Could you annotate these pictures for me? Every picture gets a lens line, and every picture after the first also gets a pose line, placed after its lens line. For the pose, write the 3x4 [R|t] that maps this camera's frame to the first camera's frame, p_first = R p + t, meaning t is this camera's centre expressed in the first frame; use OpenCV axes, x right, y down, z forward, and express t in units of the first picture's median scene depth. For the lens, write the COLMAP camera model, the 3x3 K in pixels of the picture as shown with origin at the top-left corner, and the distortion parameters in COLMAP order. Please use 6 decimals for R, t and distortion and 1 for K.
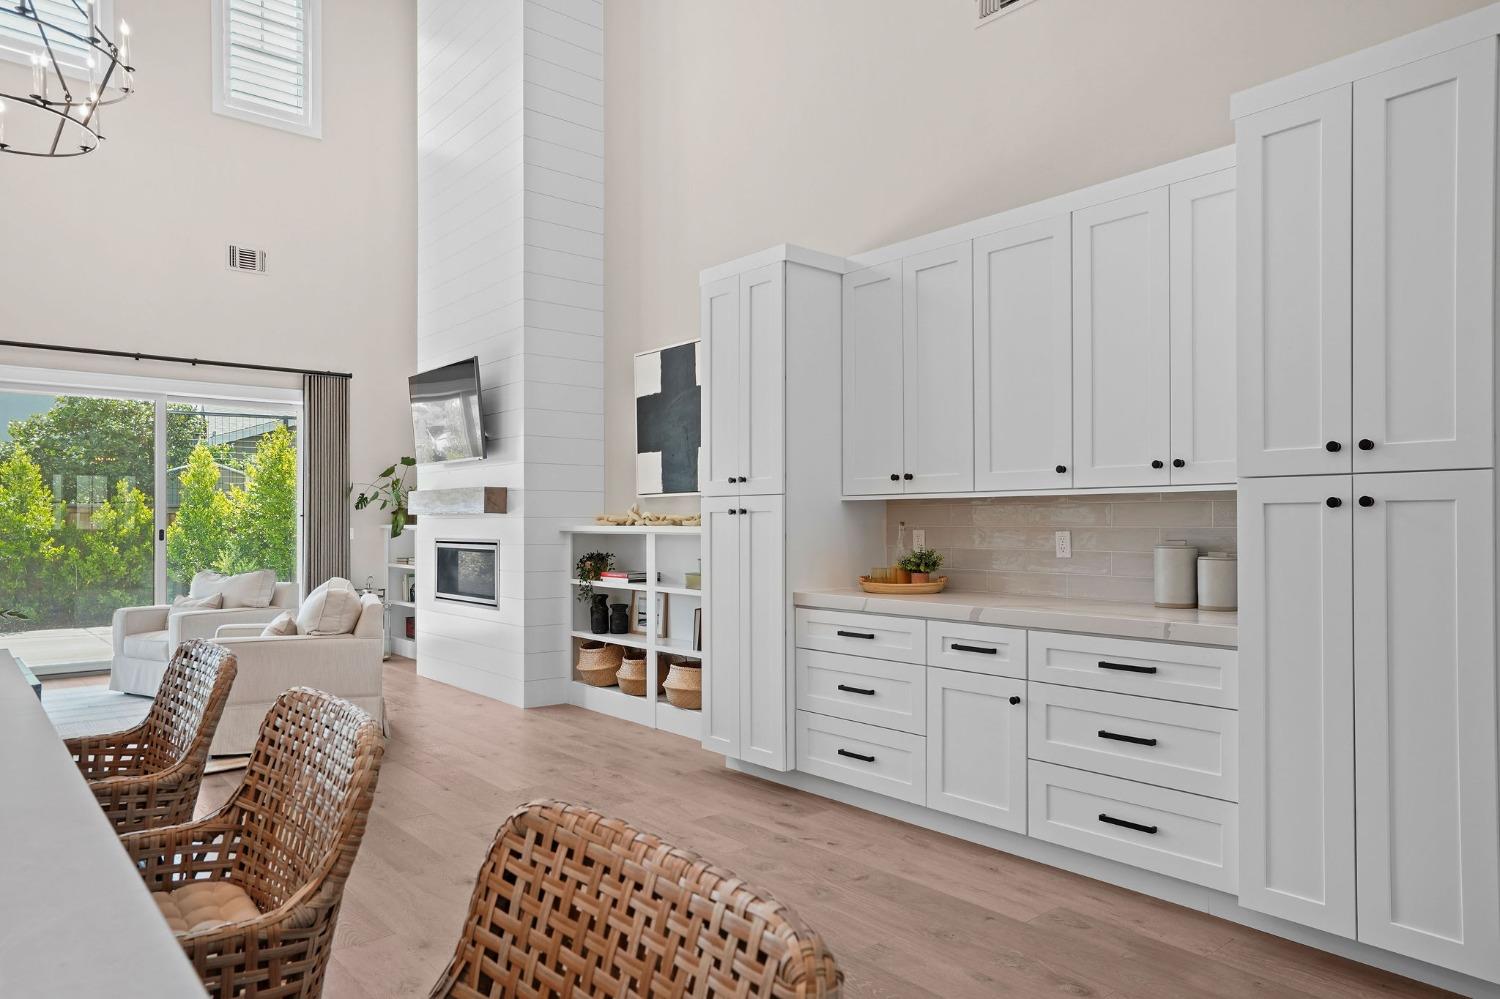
lens RADIAL K [[908.5, 0, 715.8], [0, 908.5, 520.2], [0, 0, 1]] dist [-0.004018, 0.011759]
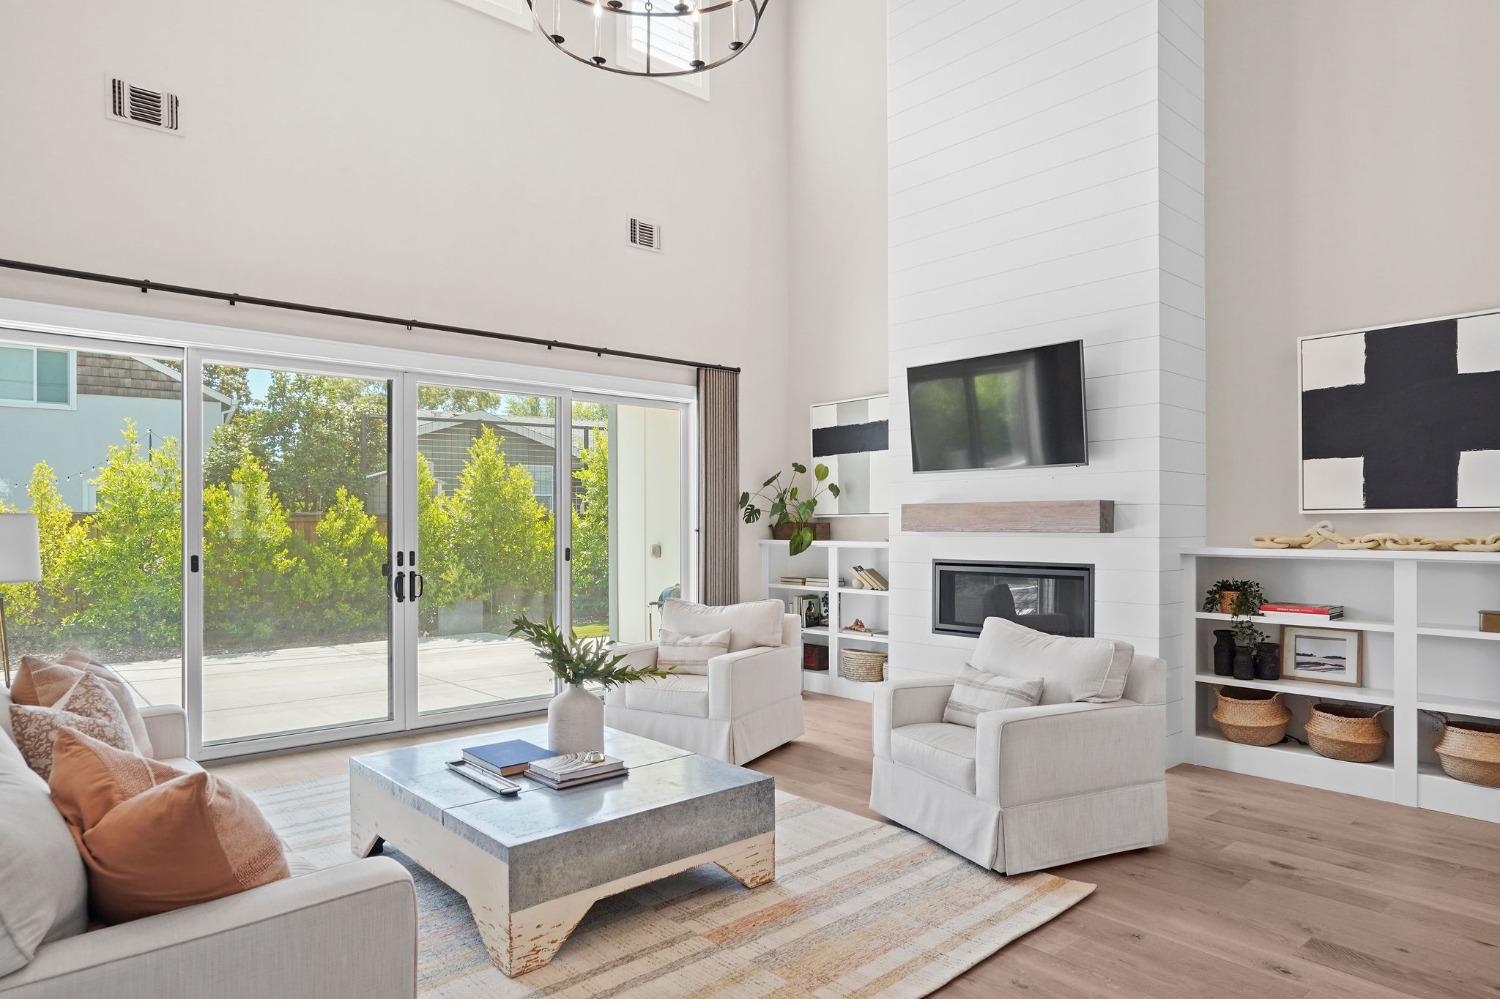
lens RADIAL K [[861.9, 0, 754.8], [0, 861.9, 526.9], [0, 0, 1]] dist [-0.015627, 0.002380]
pose [[0.999789, -0.000839, 0.020530, -0.431944], [0.000745, 0.999989, 0.004595, -0.012239], [-0.020534, -0.004578, 0.999779, 0.176022]]
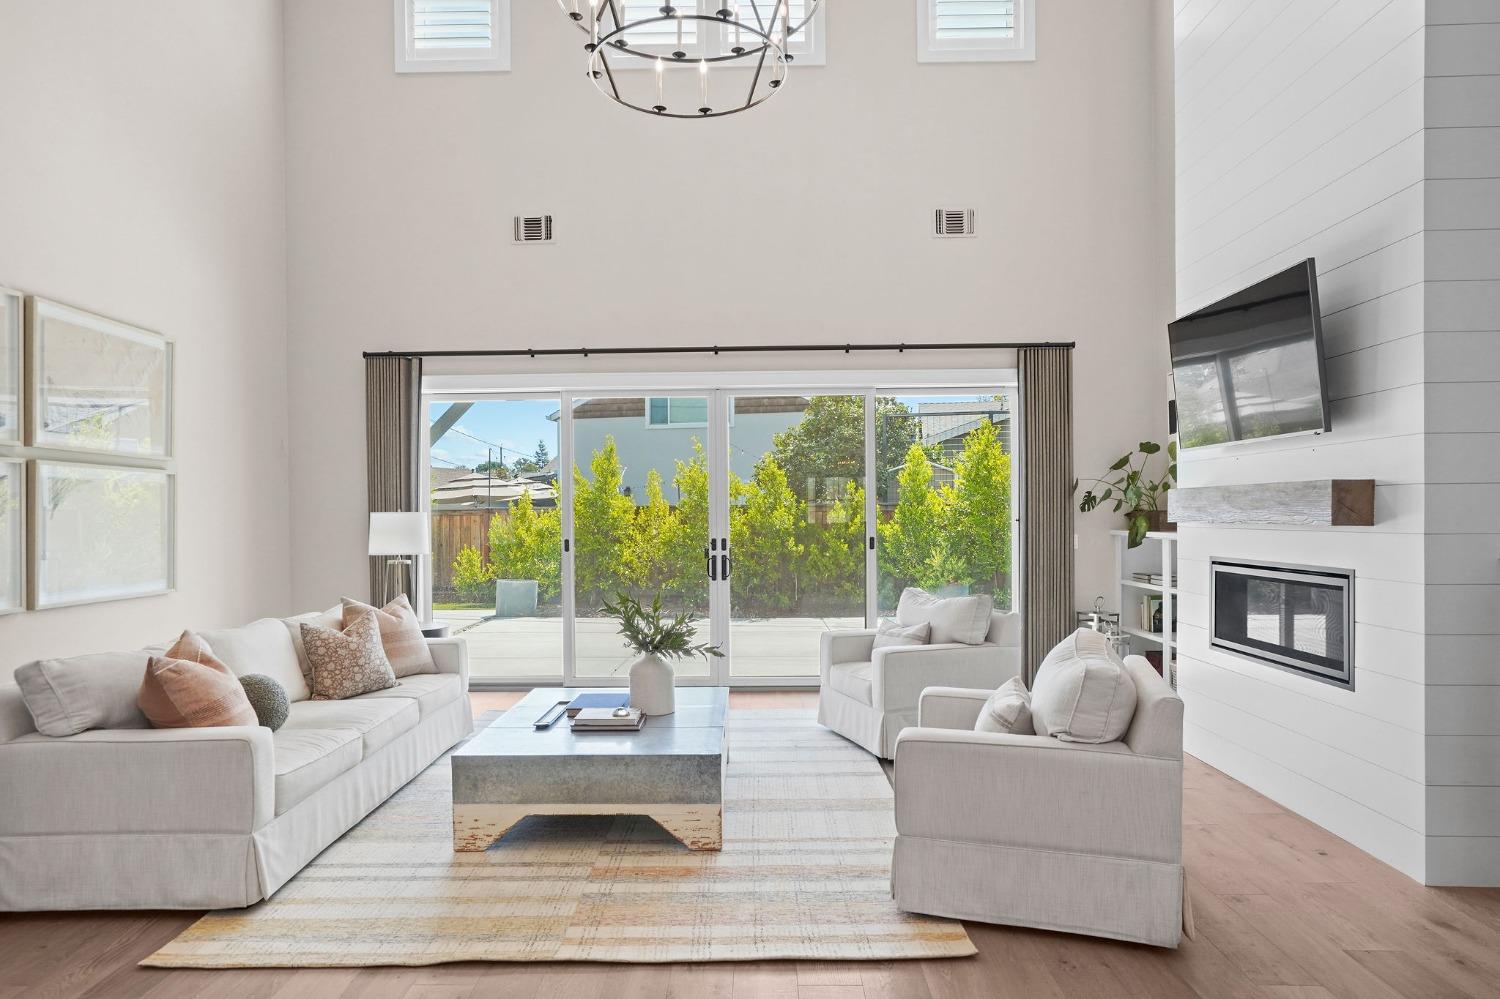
lens RADIAL K [[861.9, 0, 758.6], [0, 861.9, 514.1], [0, 0, 1]] dist [-0.015627, 0.002380]
pose [[0.763946, -0.005600, -0.645256, -0.134196], [0.009082, 0.999957, 0.002074, -0.014558], [0.645216, -0.007444, 0.763964, 0.257235]]
